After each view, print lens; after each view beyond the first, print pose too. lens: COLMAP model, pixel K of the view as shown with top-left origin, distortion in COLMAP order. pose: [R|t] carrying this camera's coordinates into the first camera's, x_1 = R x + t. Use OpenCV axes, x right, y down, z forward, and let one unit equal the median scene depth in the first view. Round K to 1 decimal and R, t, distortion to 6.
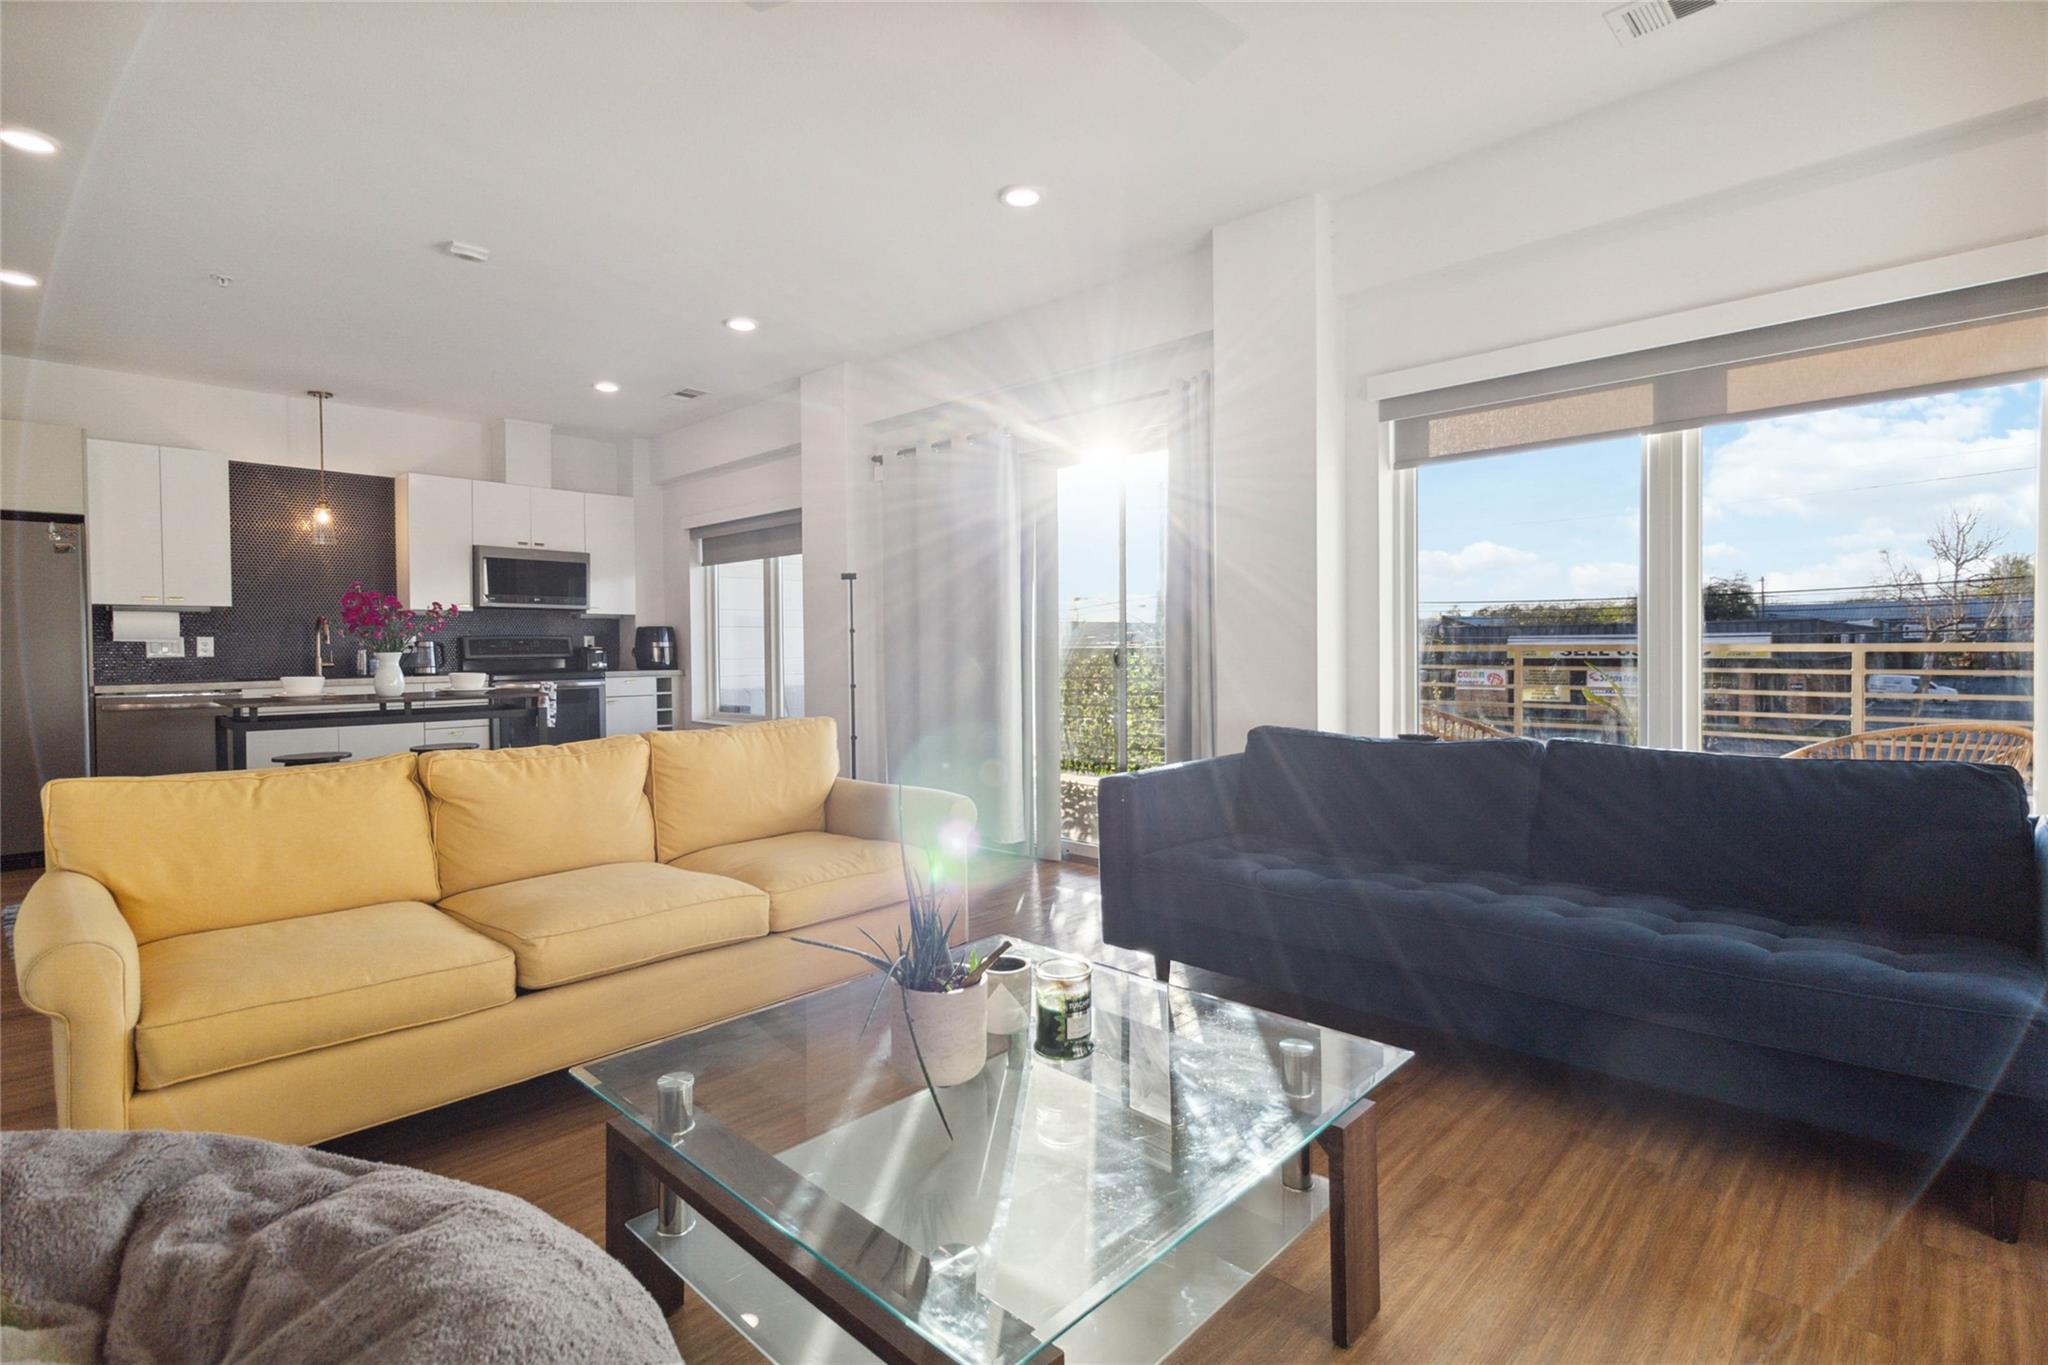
lens RADIAL K [[970.9, 0, 1031.6], [0, 970.9, 662.6], [0, 0, 1]] dist [0.005598, -0.000692]
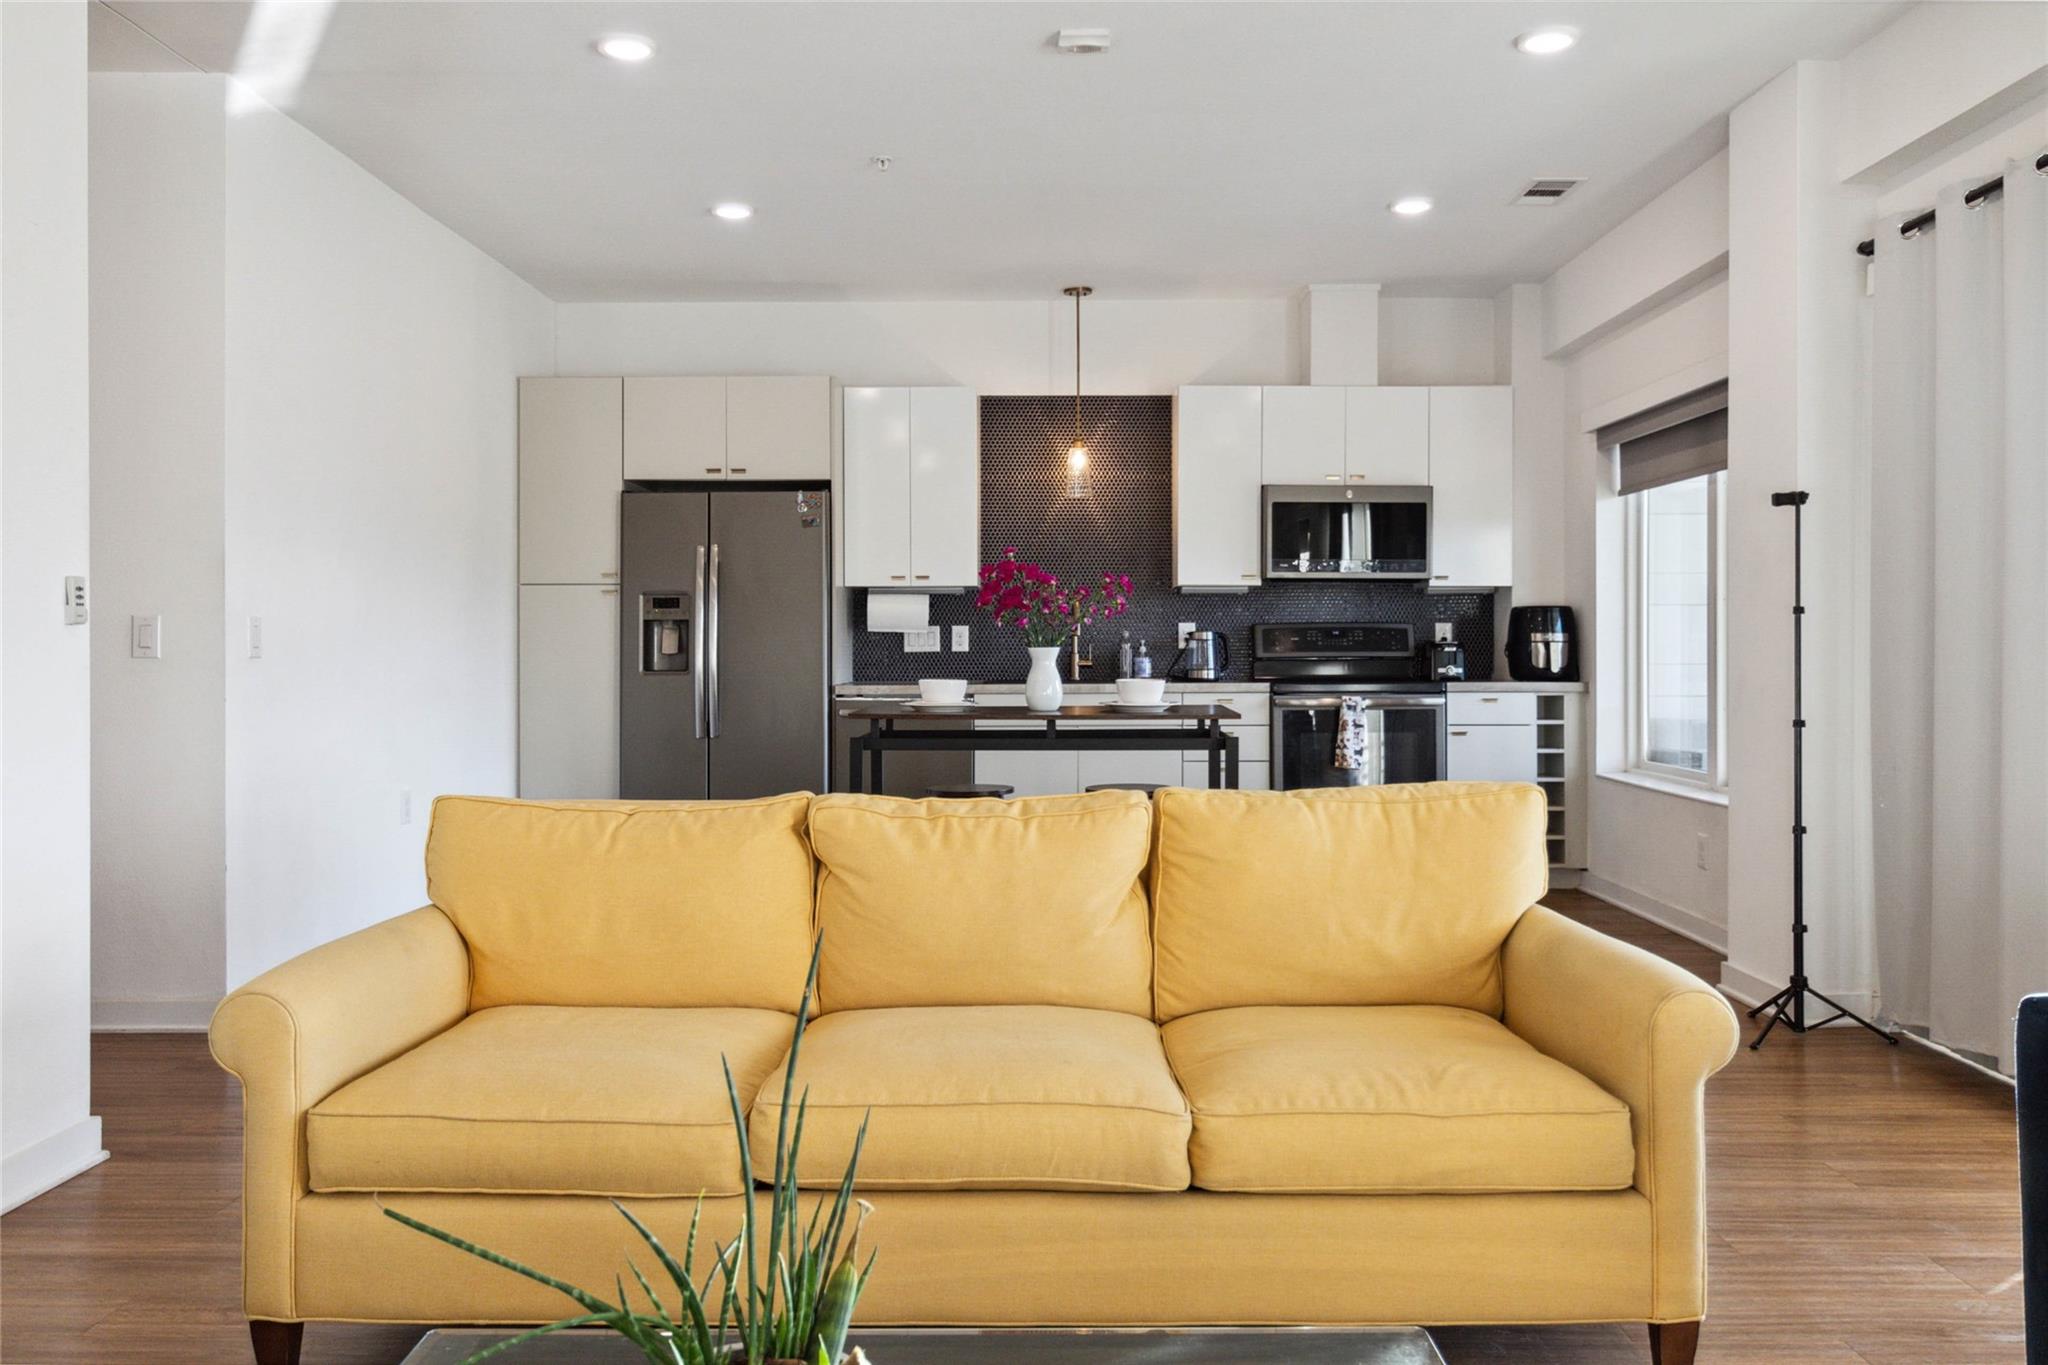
lens RADIAL K [[1630.4, 0, 1023.0], [0, 1630.4, 656.8], [0, 0, 1]] dist [0.009810, 0.004507]
pose [[0.686573, 0.011487, -0.726970, 0.156107], [-0.016155, 0.999869, 0.000541, -0.003753], [0.726881, 0.011373, 0.686669, 0.167188]]
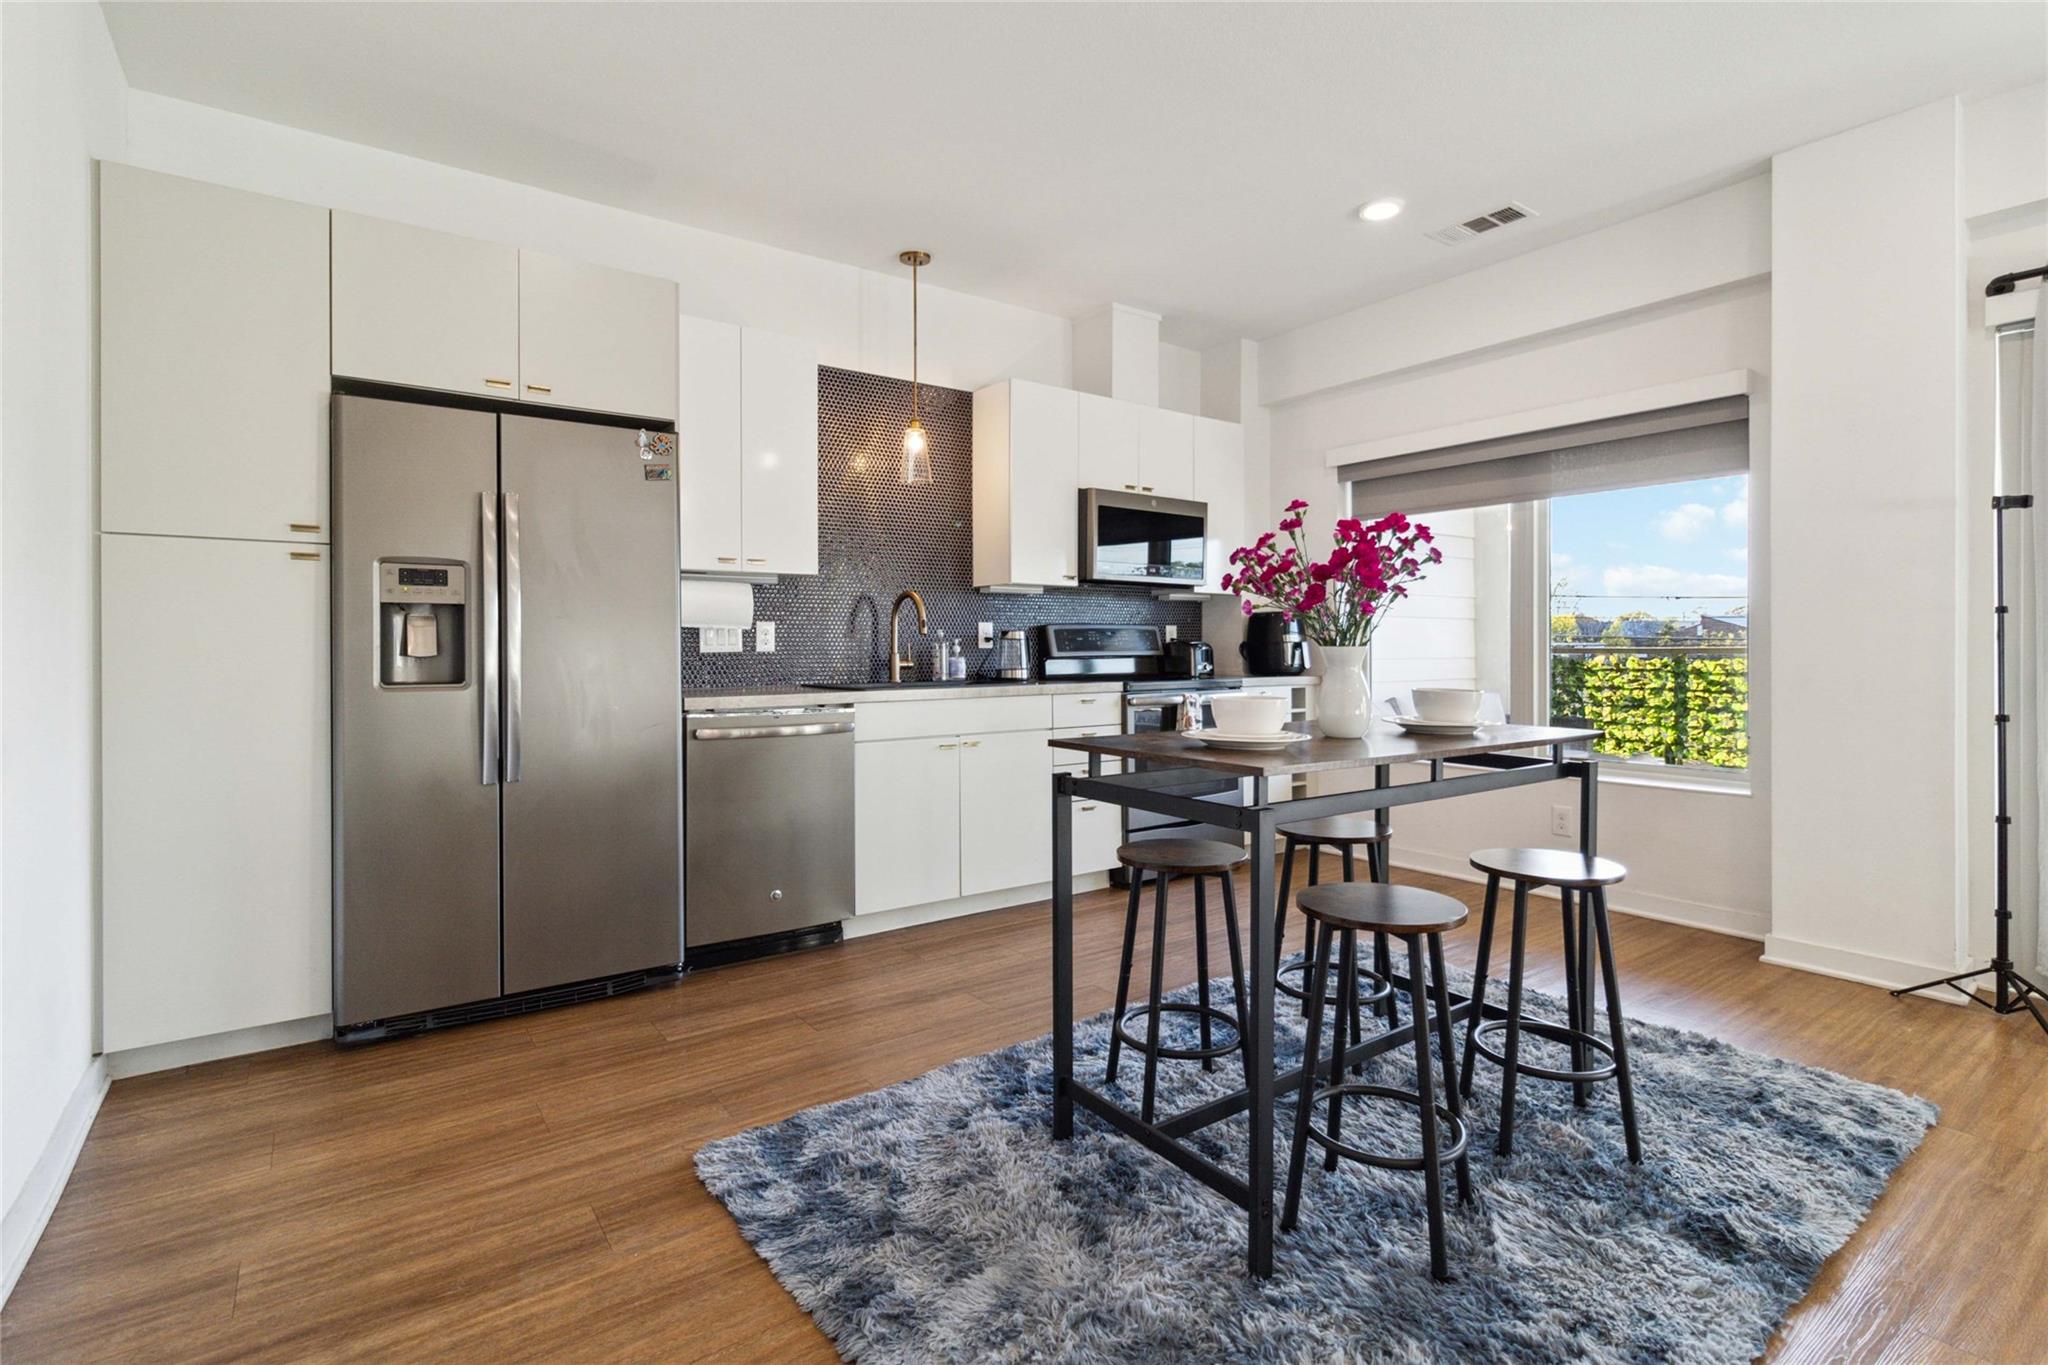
lens RADIAL K [[969.2, 0, 1019.0], [0, 969.2, 648.0], [0, 0, 1]] dist [0.002163, 0.000670]
pose [[0.981378, 0.007092, -0.191954, -0.644811], [-0.009727, 0.999871, -0.012790, -0.001950], [0.191839, 0.014419, 0.981321, 0.445957]]
